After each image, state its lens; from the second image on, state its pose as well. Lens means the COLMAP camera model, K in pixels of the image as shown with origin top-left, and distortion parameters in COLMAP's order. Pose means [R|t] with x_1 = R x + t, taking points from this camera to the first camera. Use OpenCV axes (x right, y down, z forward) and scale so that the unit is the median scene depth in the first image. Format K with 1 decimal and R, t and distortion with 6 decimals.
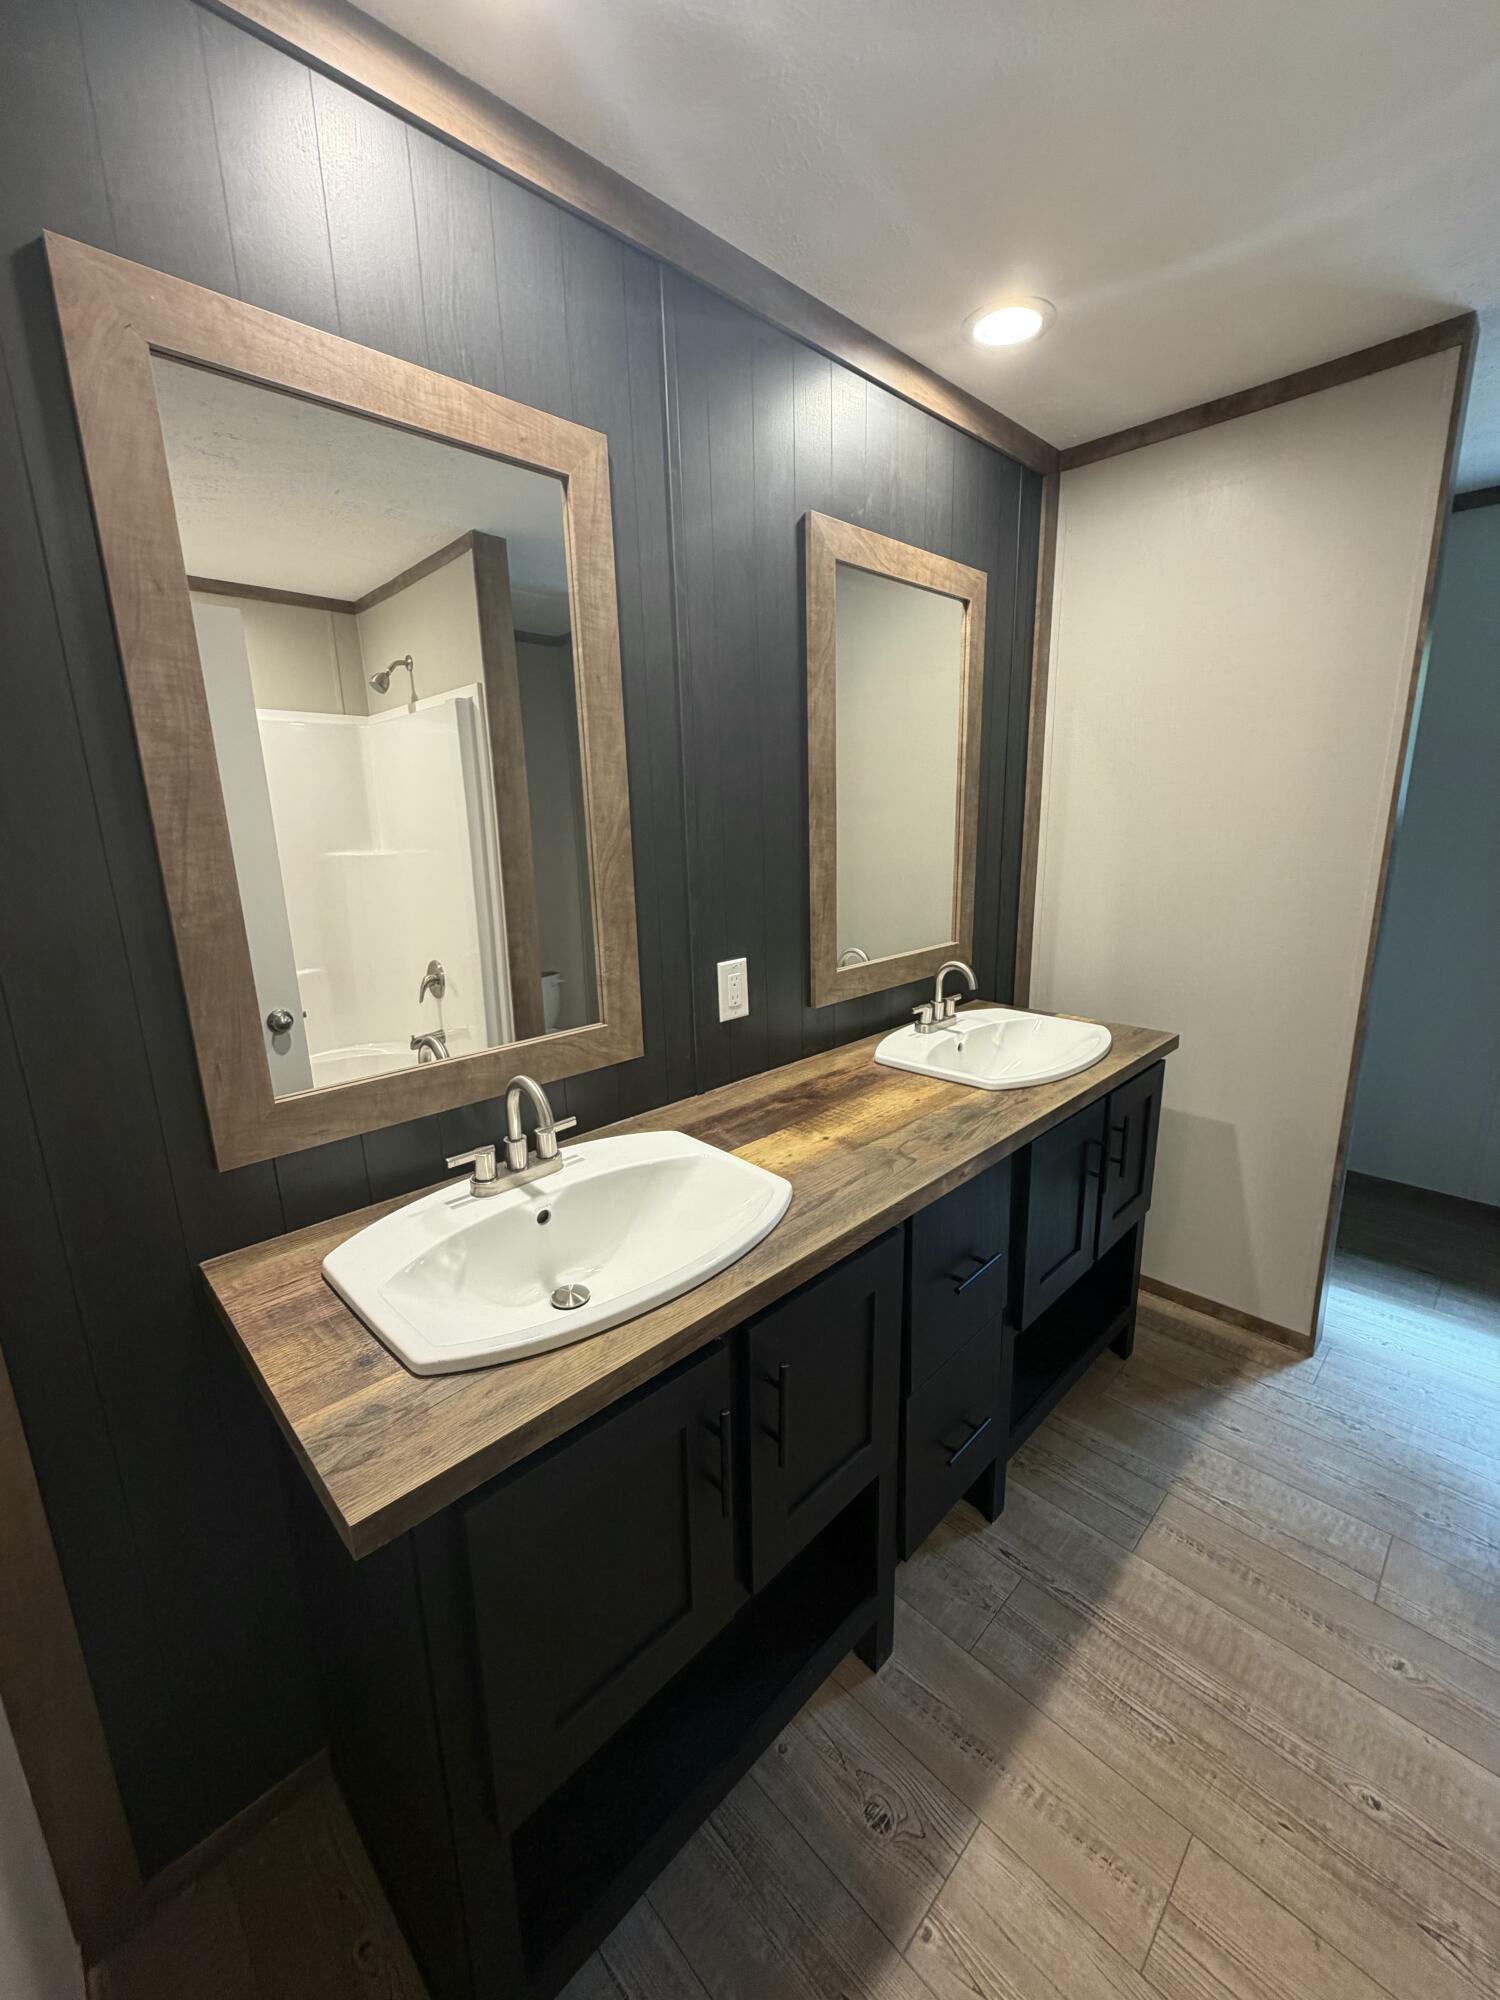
lens RADIAL K [[812.5, 0, 741.0], [0, 812.5, 994.2], [0, 0, 1]] dist [-0.000238, 0.001378]
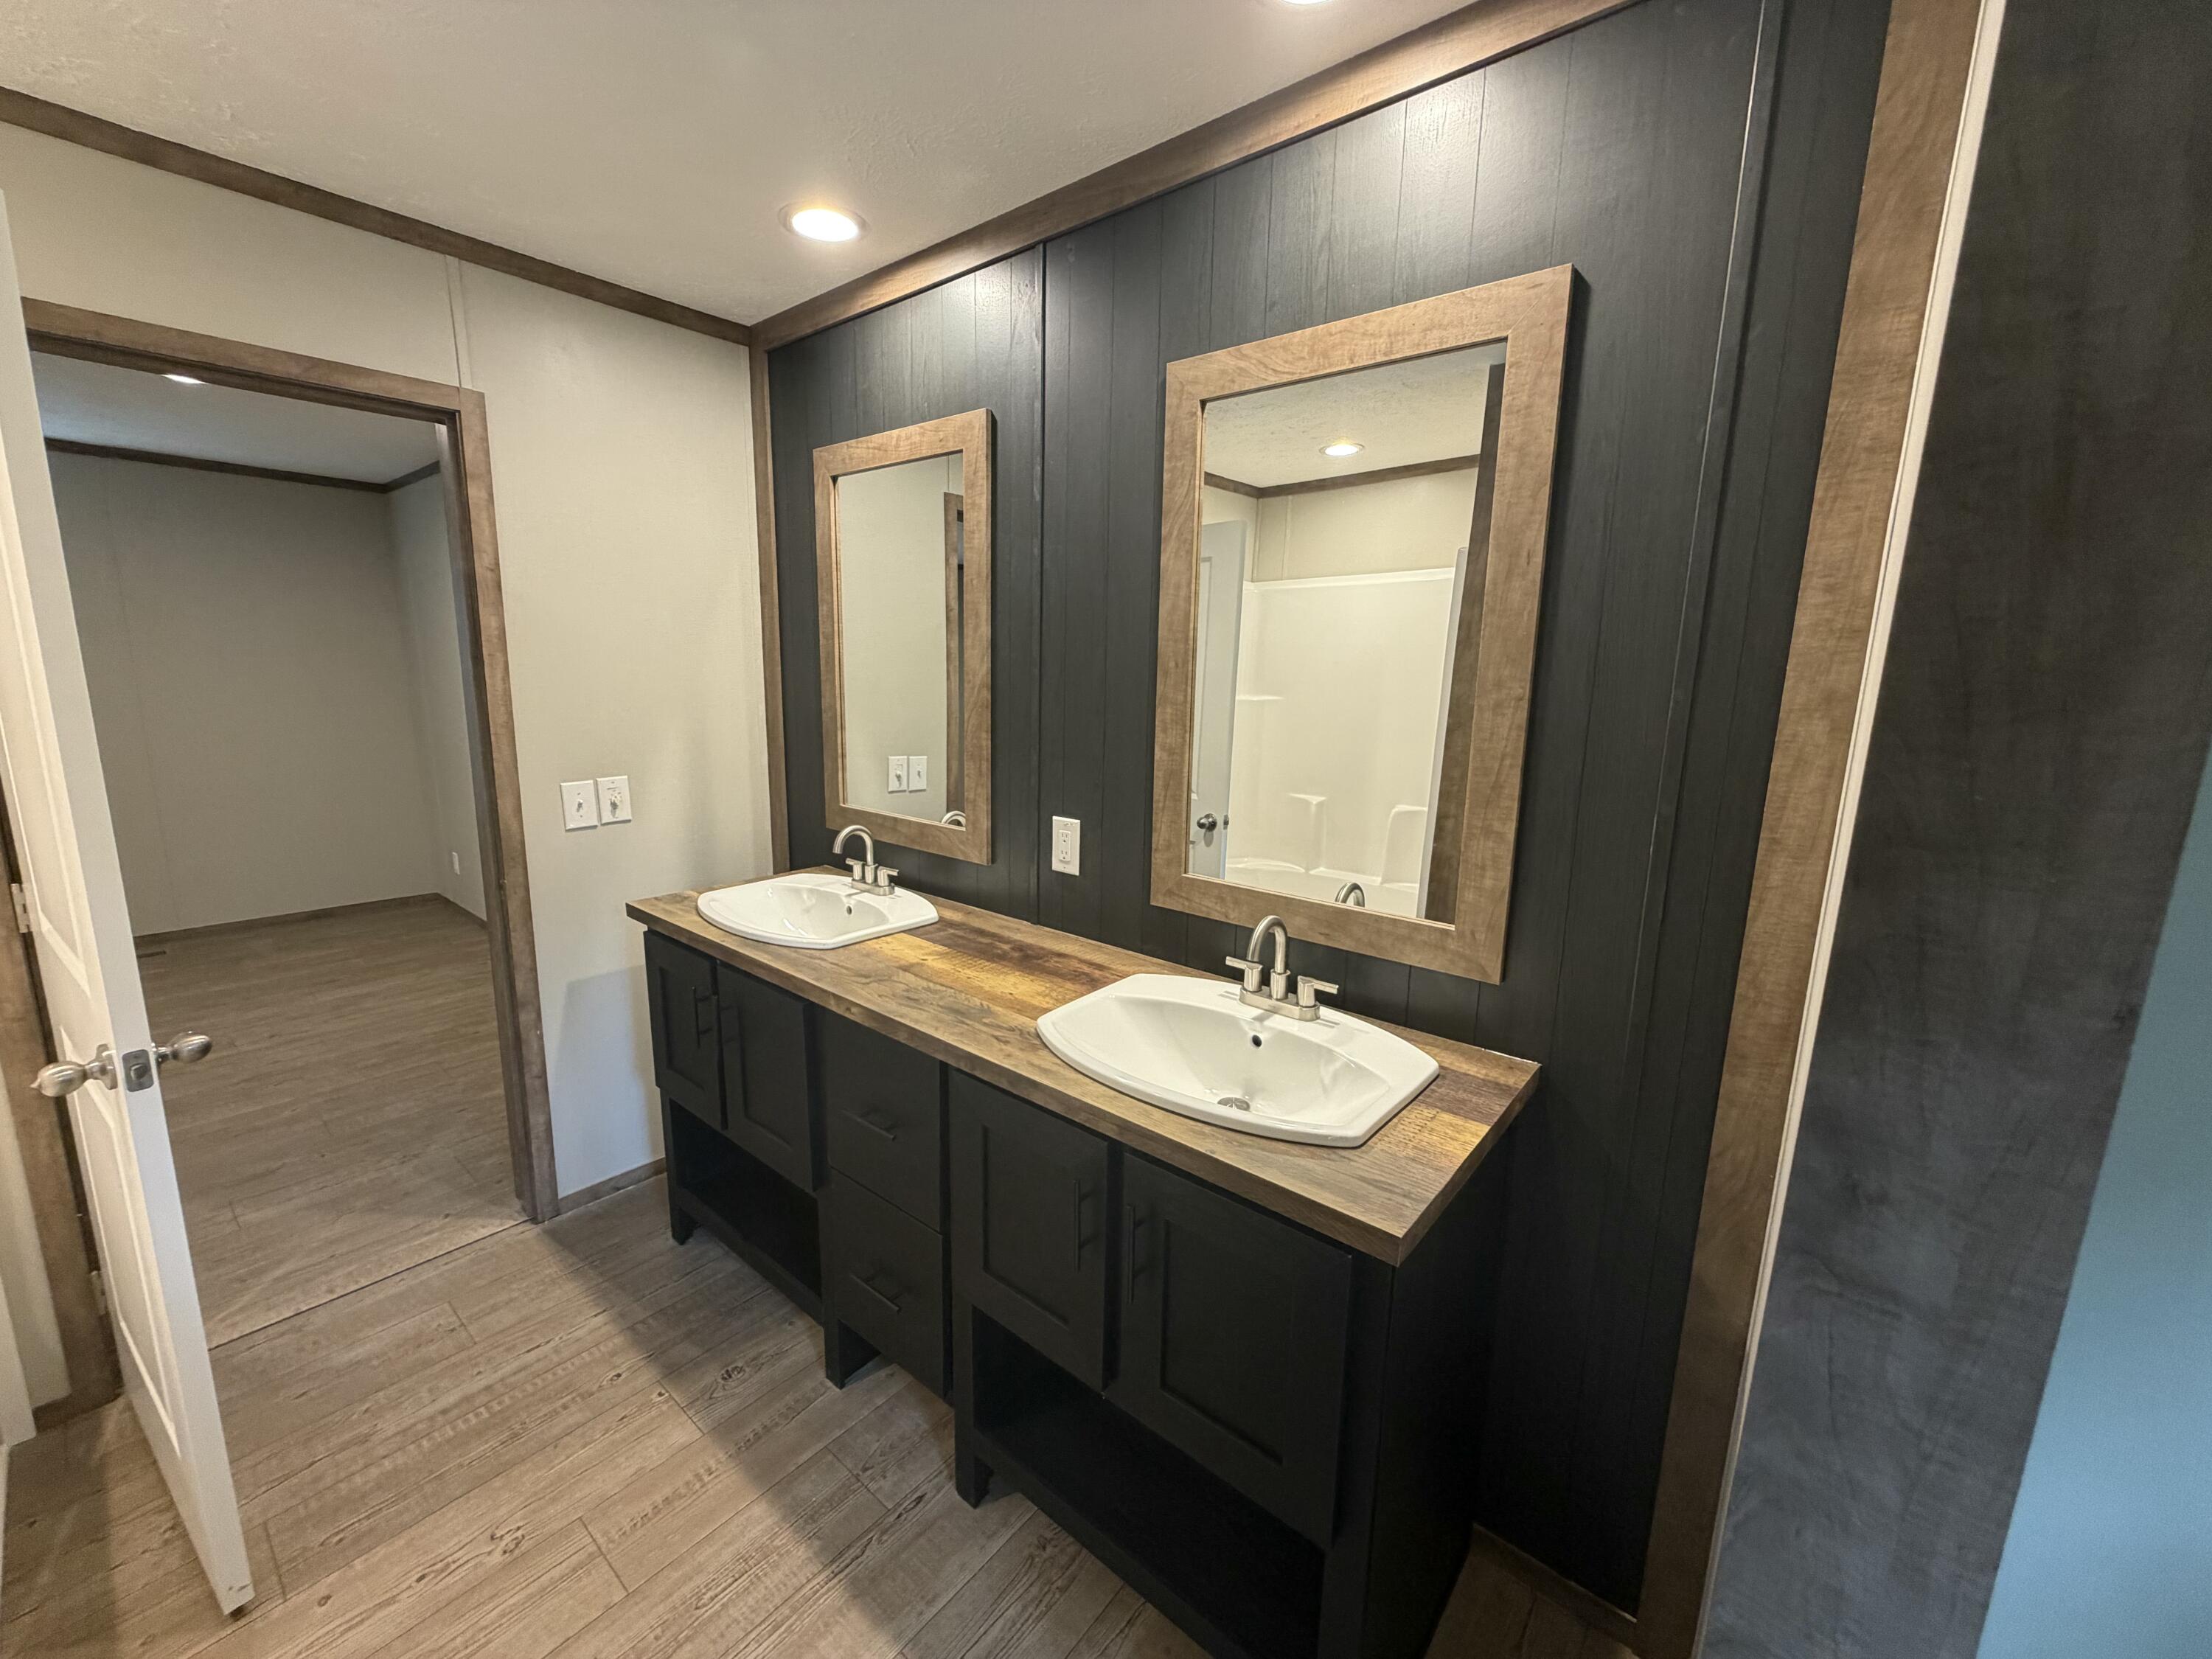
lens RADIAL K [[898.7, 0, 1109.1], [0, 898.7, 828.7], [0, 0, 1]] dist [-0.000238, 0.001378]
pose [[0.088676, 0.202582, -0.975242, 1.290929], [-0.238819, 0.954864, 0.176634, -0.280991], [0.967007, 0.217244, 0.133054, 1.001228]]
